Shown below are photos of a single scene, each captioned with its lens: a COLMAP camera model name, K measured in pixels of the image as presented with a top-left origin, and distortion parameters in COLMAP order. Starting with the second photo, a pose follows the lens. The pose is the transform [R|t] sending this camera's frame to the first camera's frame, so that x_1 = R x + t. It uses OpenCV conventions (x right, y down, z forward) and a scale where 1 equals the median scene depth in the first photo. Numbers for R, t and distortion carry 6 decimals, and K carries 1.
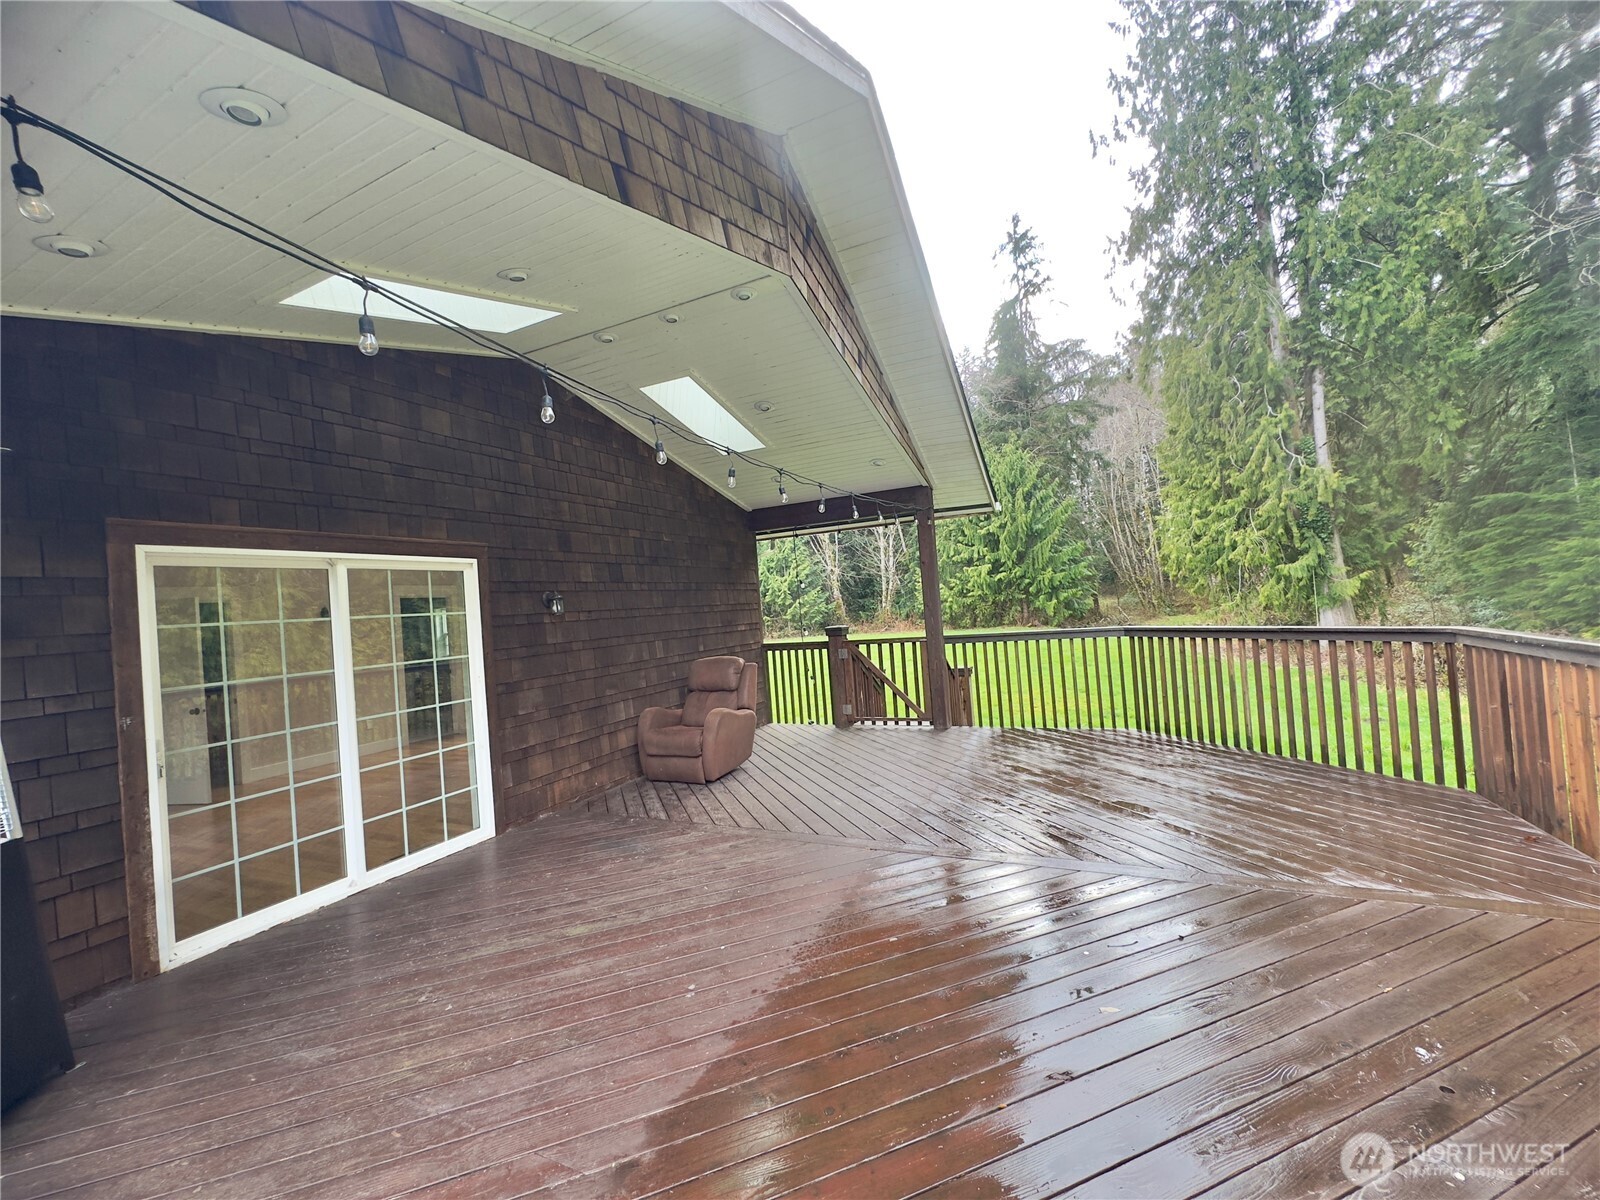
lens RADIAL K [[639.3, 0, 804.7], [0, 639.3, 600.4], [0, 0, 1]] dist [-0.003370, 0.000027]
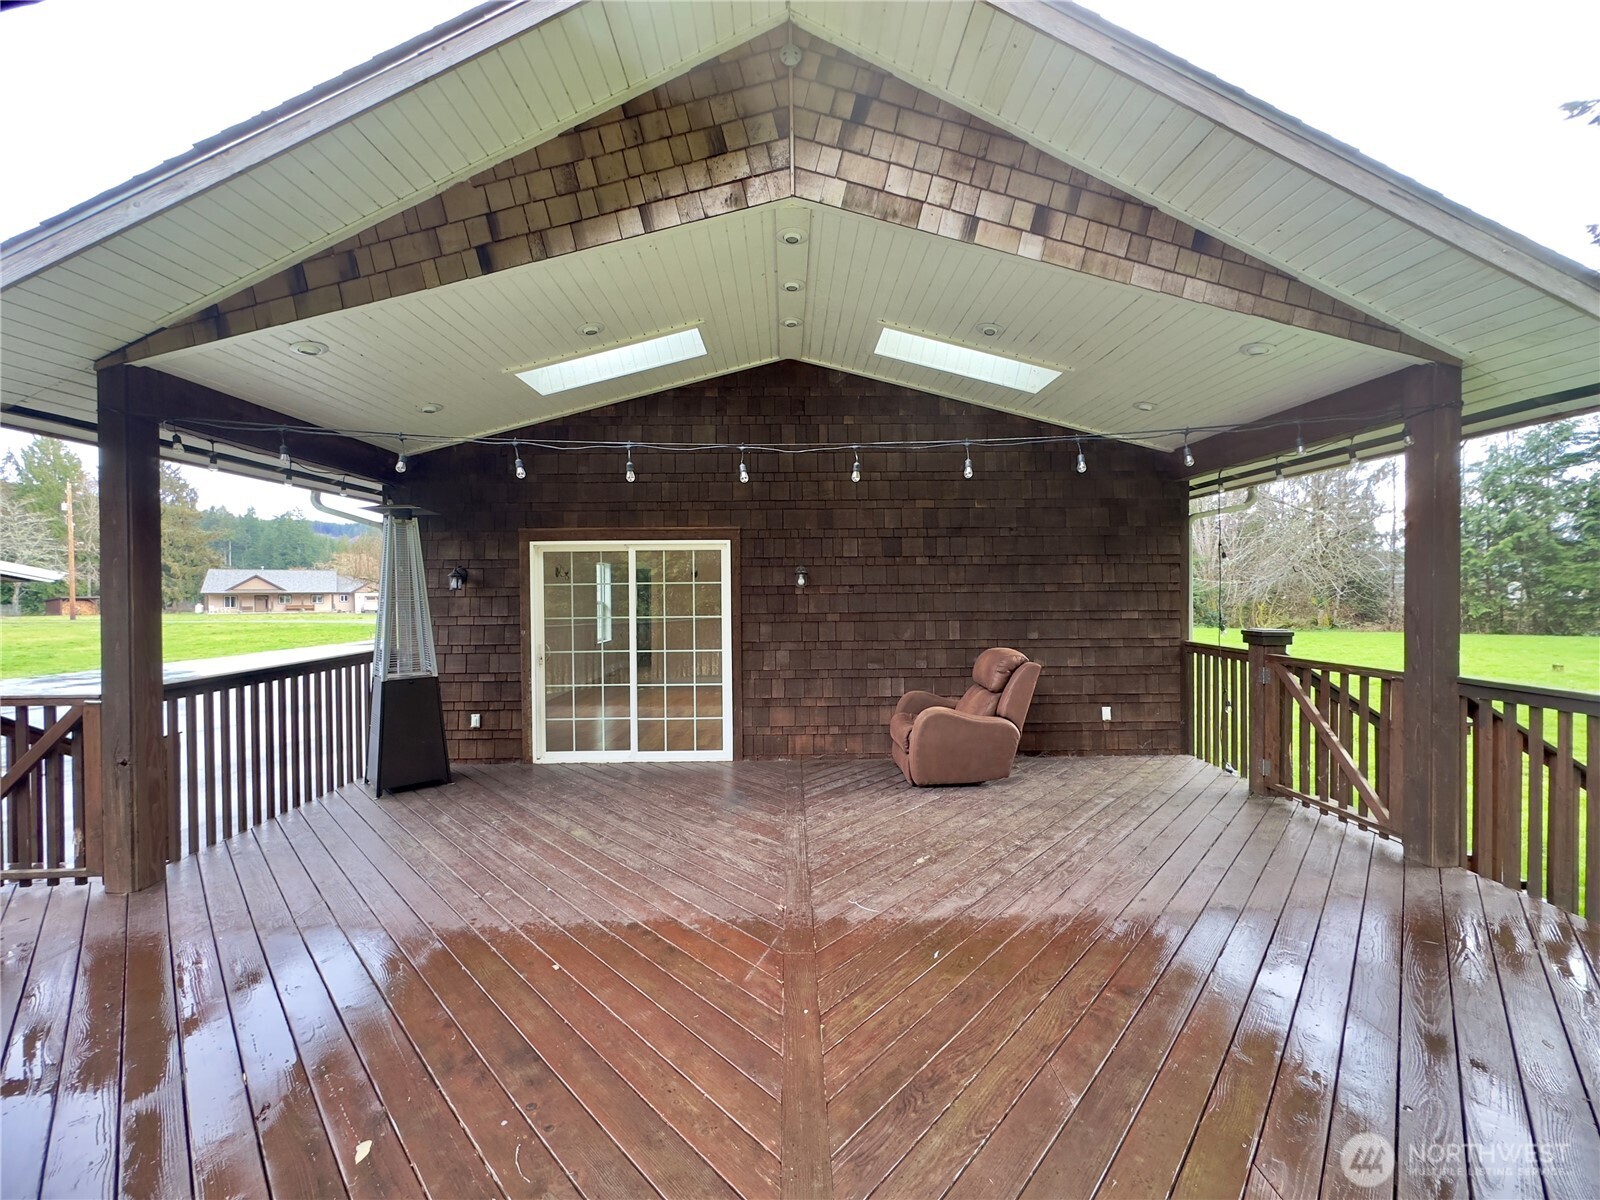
lens RADIAL K [[639.3, 0, 801.4], [0, 639.3, 598.2], [0, 0, 1]] dist [-0.003370, 0.000027]
pose [[0.444798, 0.078378, -0.892195, 0.635252], [-0.013953, 0.996649, 0.080598, -0.050947], [0.895522, -0.023401, 0.444401, 0.535490]]
